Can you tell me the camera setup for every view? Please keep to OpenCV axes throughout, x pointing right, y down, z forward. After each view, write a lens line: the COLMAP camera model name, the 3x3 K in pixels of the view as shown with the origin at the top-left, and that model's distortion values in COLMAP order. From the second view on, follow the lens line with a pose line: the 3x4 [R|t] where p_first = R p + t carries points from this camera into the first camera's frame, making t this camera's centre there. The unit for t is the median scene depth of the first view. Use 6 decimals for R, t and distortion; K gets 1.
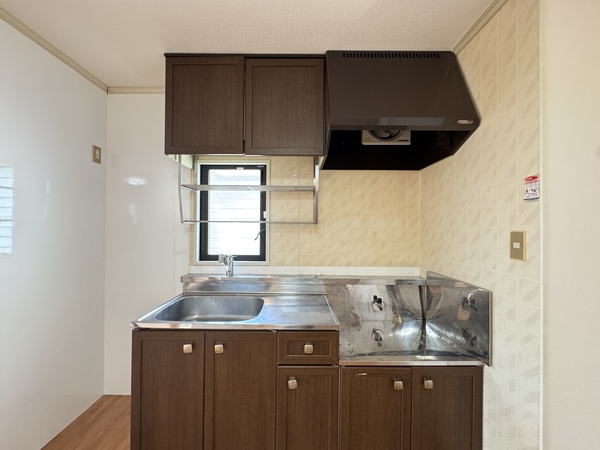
lens RADIAL K [[240.4, 0, 299.4], [0, 240.4, 226.8], [0, 0, 1]] dist [-0.001753, 0.000634]
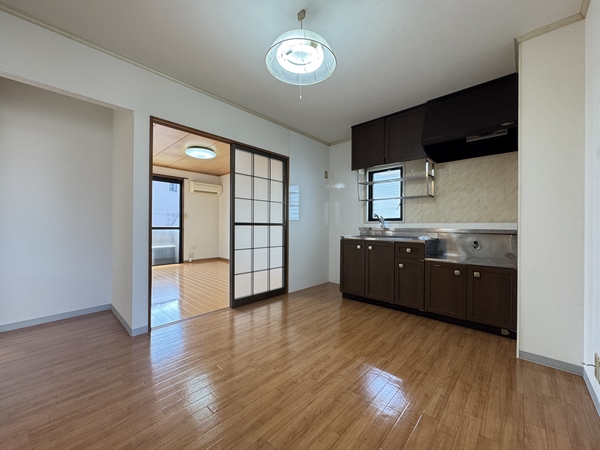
lens RADIAL K [[240.4, 0, 299.7], [0, 240.4, 225.9], [0, 0, 1]] dist [-0.001753, 0.000634]
pose [[0.725583, -0.002153, -0.688132, 0.529231], [0.005556, 0.999981, 0.002730, 0.173249], [0.688113, -0.005804, 0.725581, -0.812811]]
